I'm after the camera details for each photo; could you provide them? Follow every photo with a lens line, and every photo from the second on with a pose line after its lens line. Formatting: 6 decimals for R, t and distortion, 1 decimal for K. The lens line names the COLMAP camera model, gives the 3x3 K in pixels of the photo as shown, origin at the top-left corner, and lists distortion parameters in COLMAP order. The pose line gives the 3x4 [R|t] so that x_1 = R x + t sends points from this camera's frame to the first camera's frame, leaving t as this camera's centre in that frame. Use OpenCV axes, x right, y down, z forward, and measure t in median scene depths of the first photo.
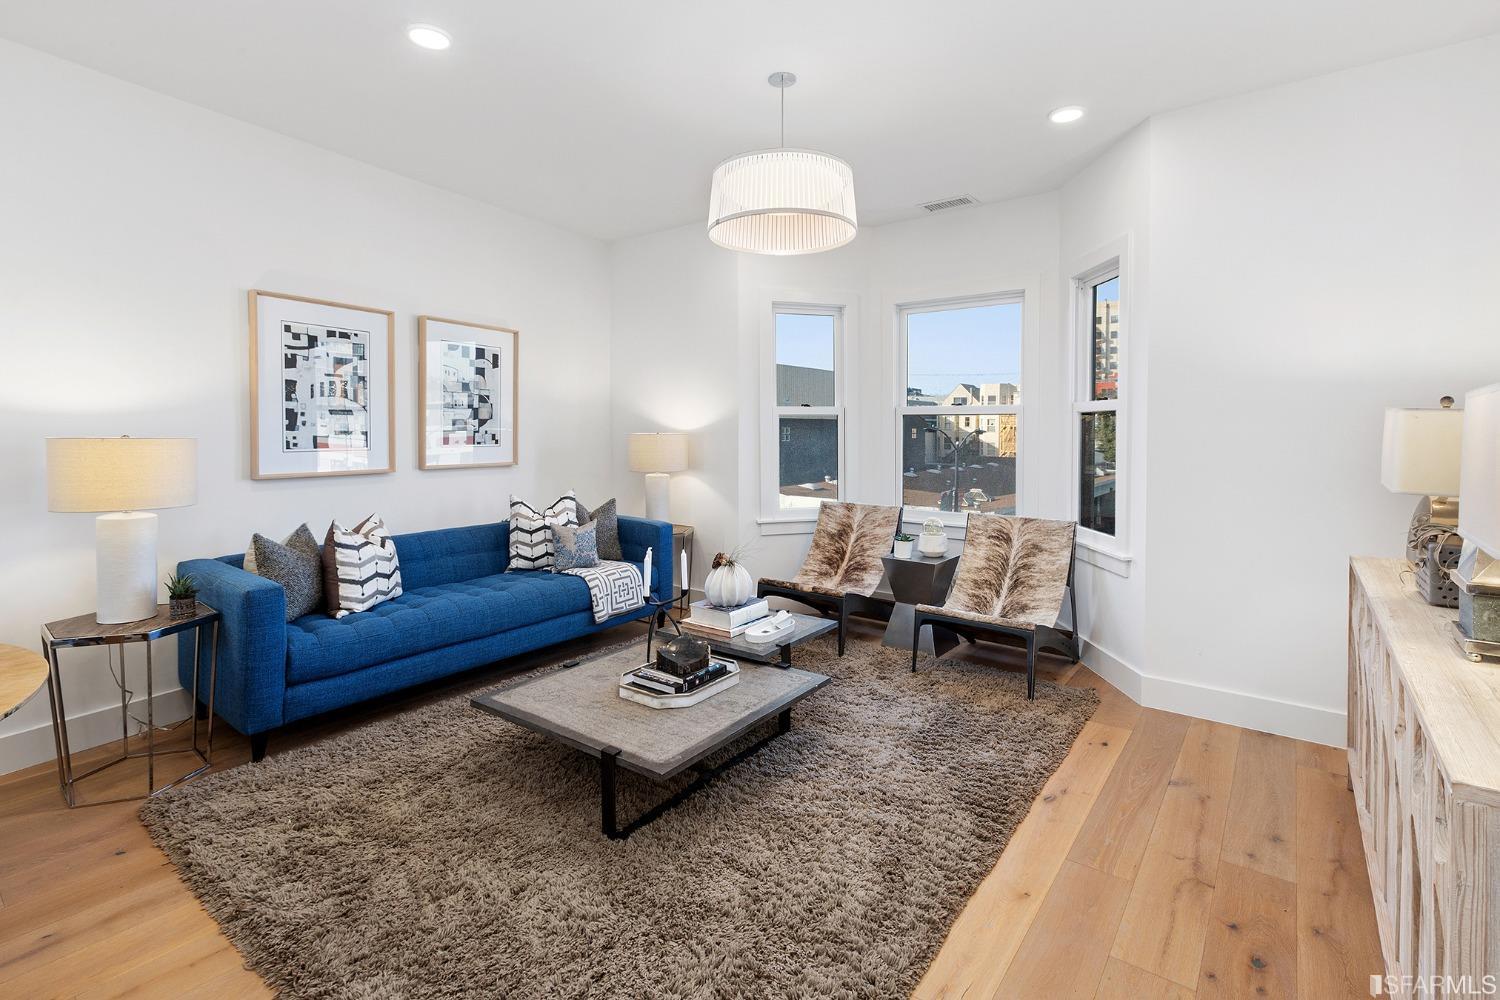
lens RADIAL K [[695.5, 0, 748.5], [0, 695.5, 436.7], [0, 0, 1]] dist [-0.029956, 0.000165]
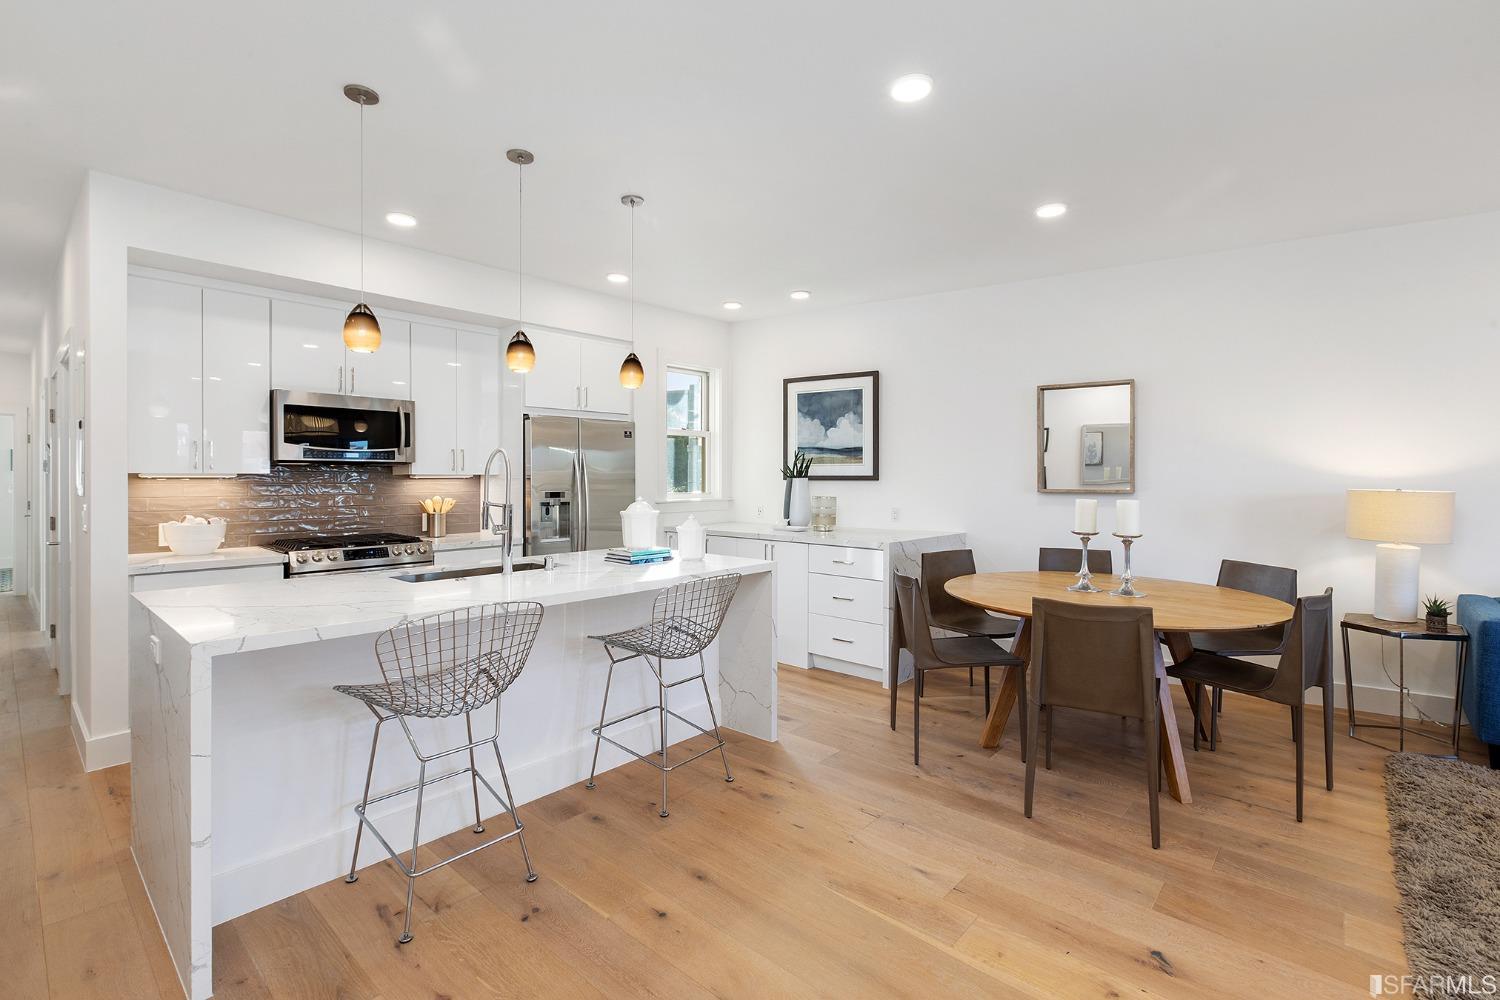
lens RADIAL K [[668.3, 0, 795.5], [0, 668.3, 493.4], [0, 0, 1]] dist [-0.001604, 0.000532]
pose [[-0.039097, 0.024647, -0.998931, 0.311223], [-0.017794, 0.999520, 0.025358, -0.005966], [0.999077, 0.018766, -0.038639, -0.114481]]
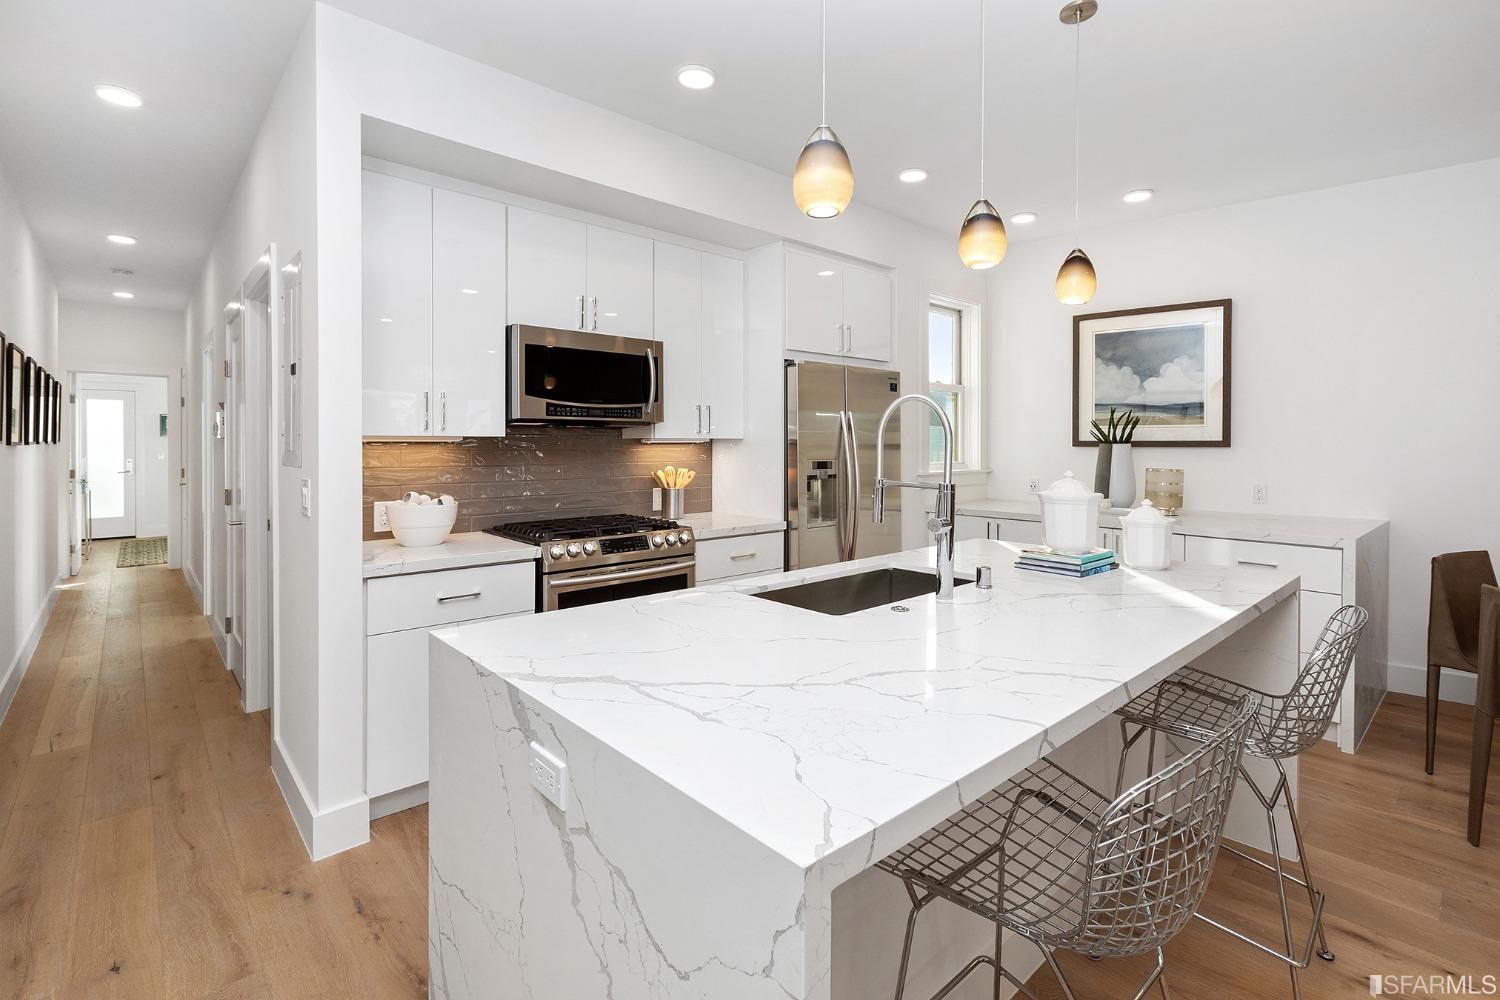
lens RADIAL K [[681.9, 0, 787.5], [0, 681.9, 459.1], [0, 0, 1]] dist [-0.001404, -0.000390]
pose [[-0.145579, 0.021313, -0.989117, 0.054460], [-0.018758, 0.999529, 0.024298, 0.004637], [0.989169, 0.022091, -0.145111, -0.514388]]
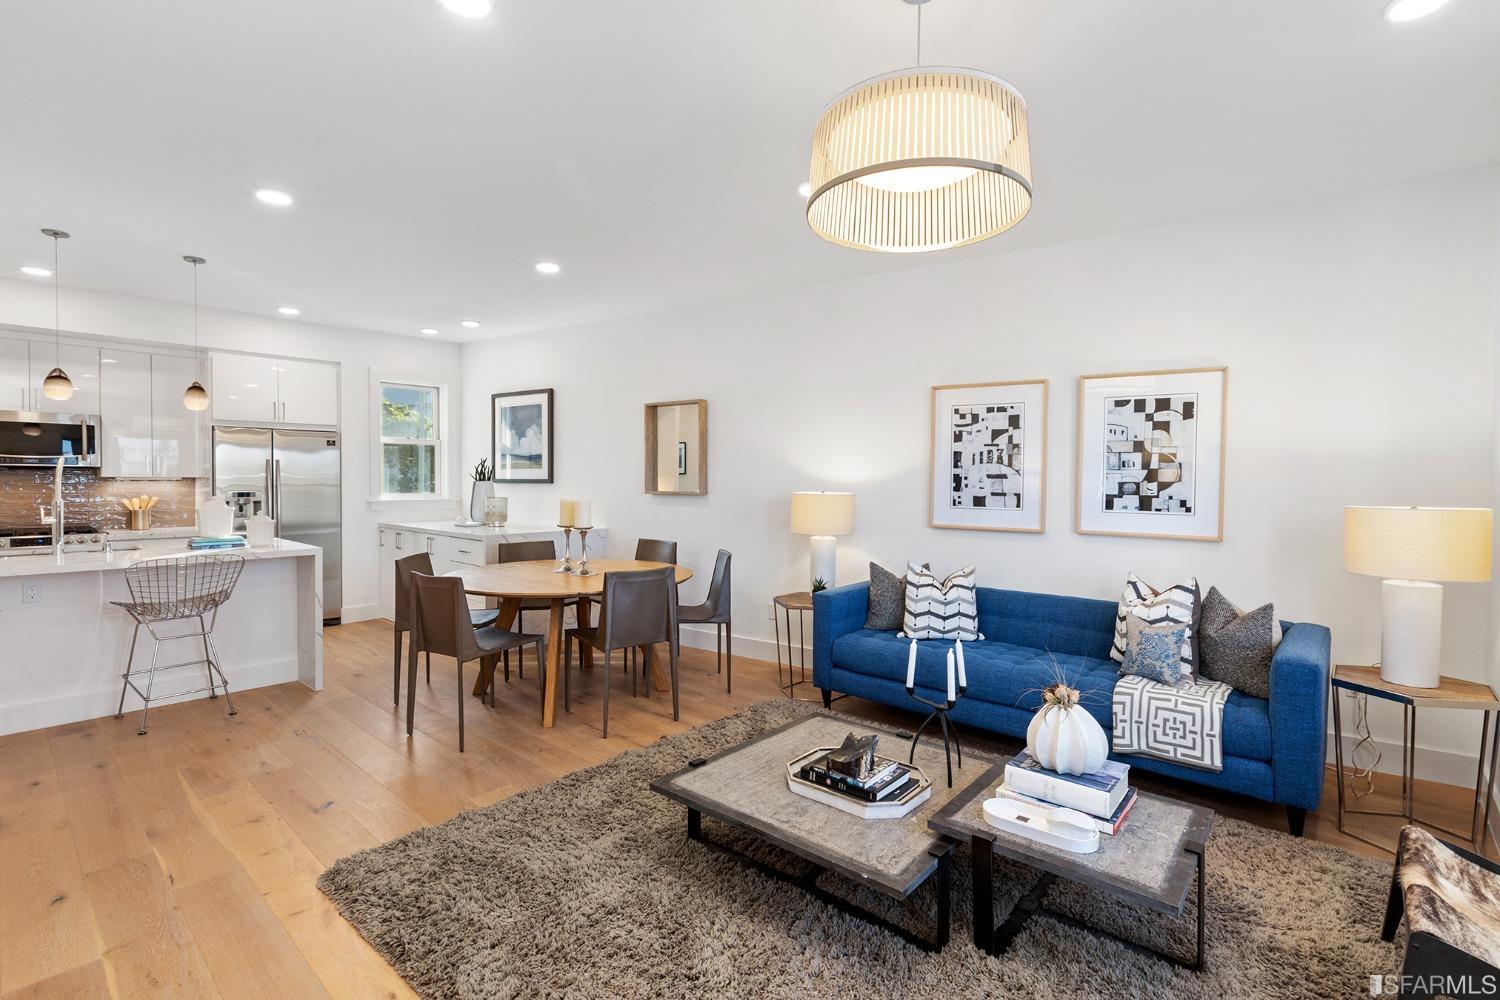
lens RADIAL K [[693.7, 0, 804.8], [0, 693.7, 490.0], [0, 0, 1]] dist [0.006778, -0.000122]
pose [[-0.047167, 0.012246, -0.998812, 0.546174], [-0.020944, 0.999693, 0.013246, -0.019744], [0.998667, 0.021543, -0.046897, 0.678203]]
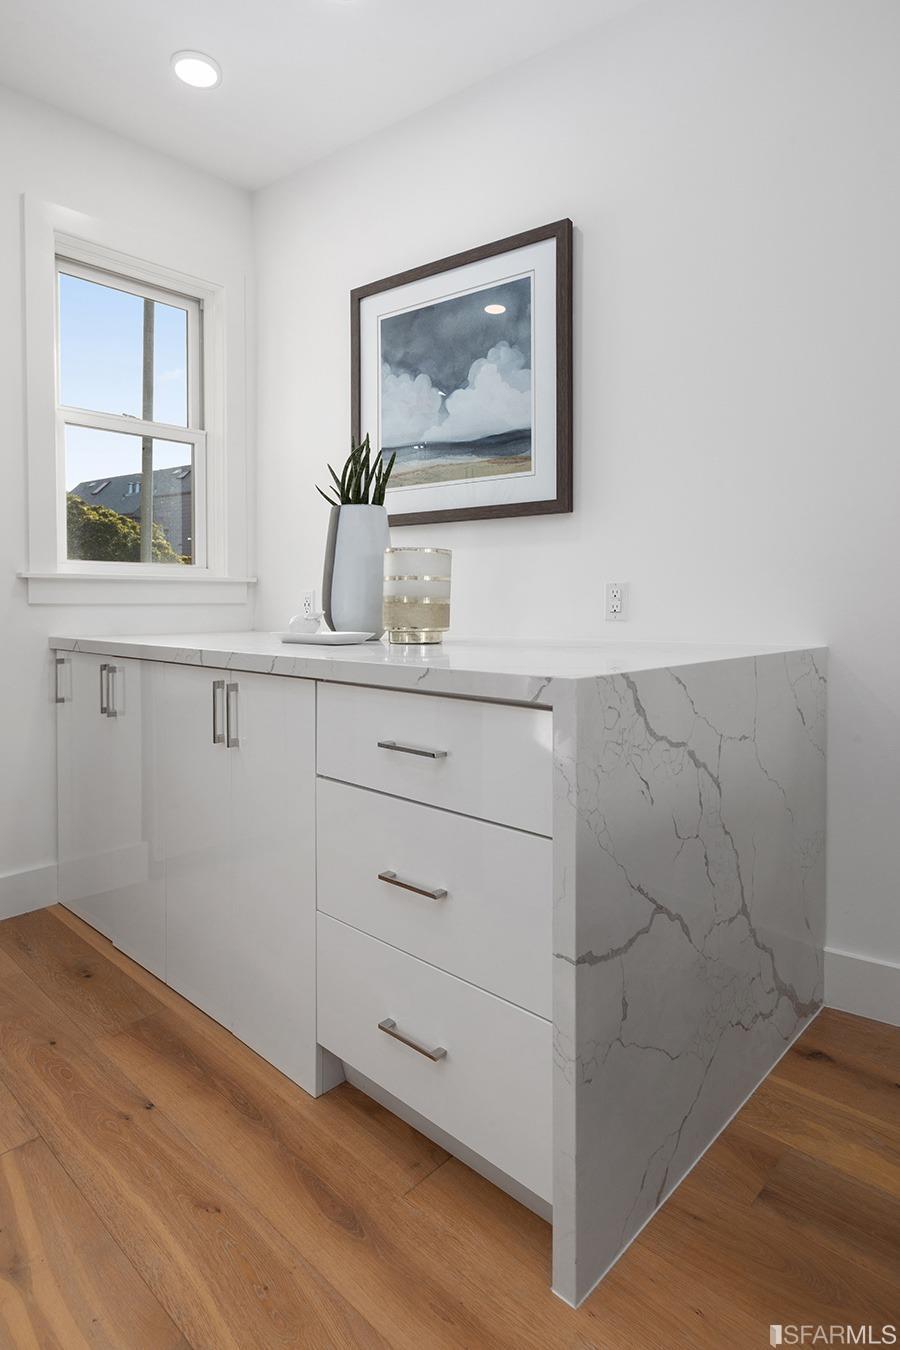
lens RADIAL K [[739.5, 0, 500.2], [0, 739.5, 620.4], [0, 0, 1]] dist [-0.005482, -0.000566]
pose [[-0.067325, 0.016969, -0.997587, -0.492660], [-0.012909, 0.999757, 0.017877, 0.073923], [0.997648, 0.014081, -0.067090, -0.013183]]
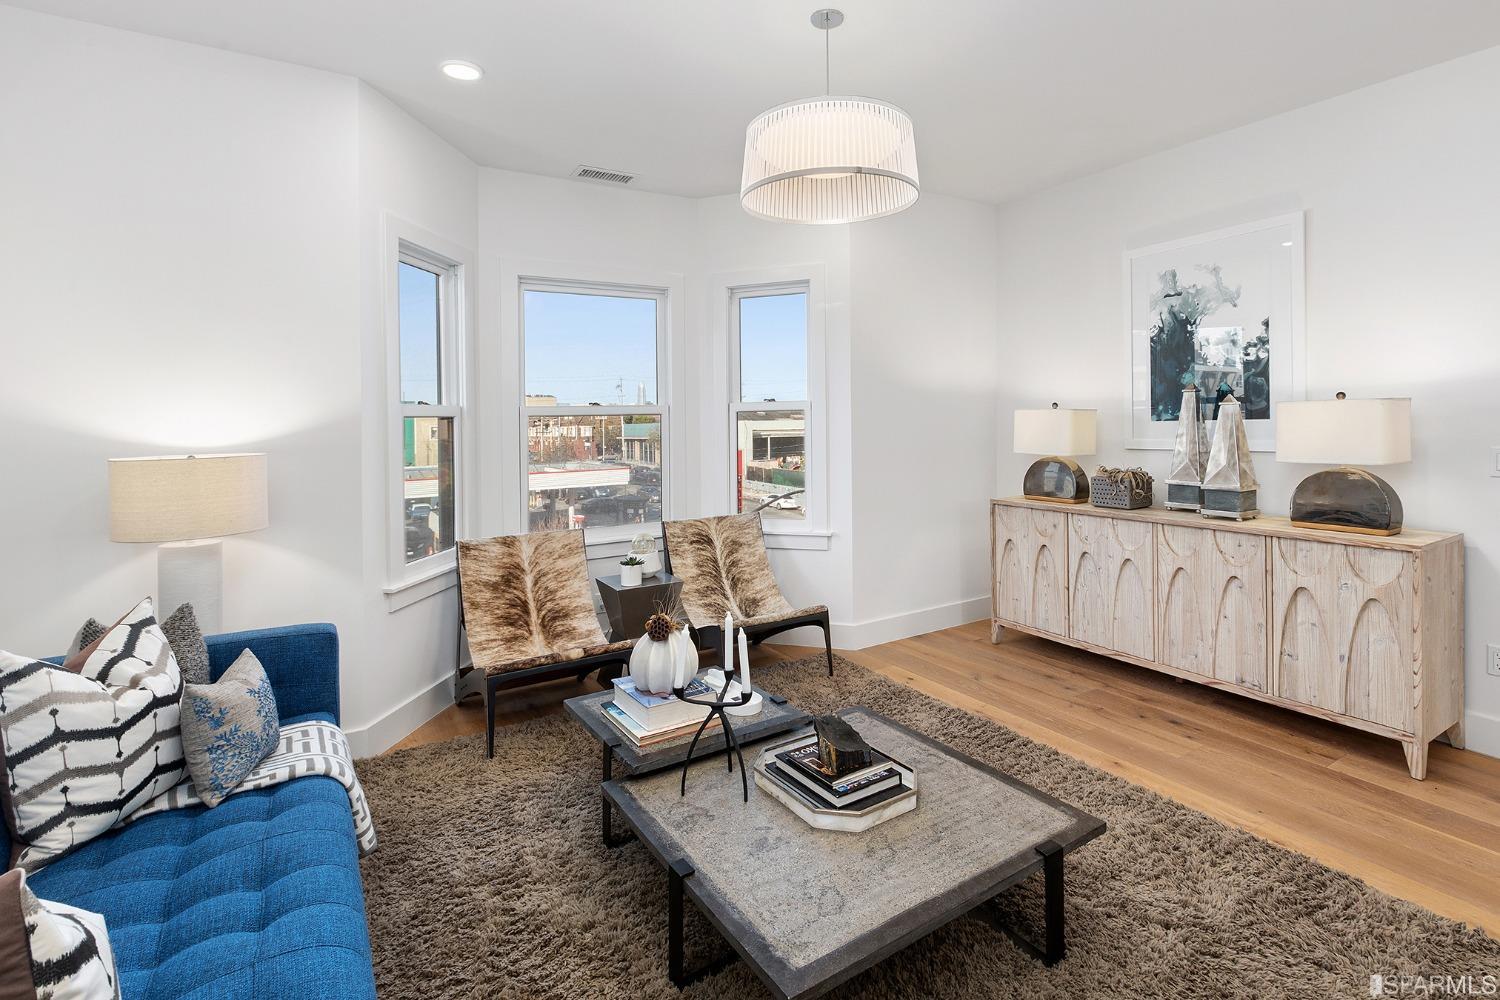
lens RADIAL K [[738.1, 0, 799.9], [0, 738.1, 419.8], [0, 0, 1]] dist [-0.013408, -0.000193]
pose [[0.328263, -0.008270, 0.944550, -0.585356], [0.035917, 0.999348, -0.003732, -0.016437], [-0.943903, 0.035150, 0.328346, 0.535895]]
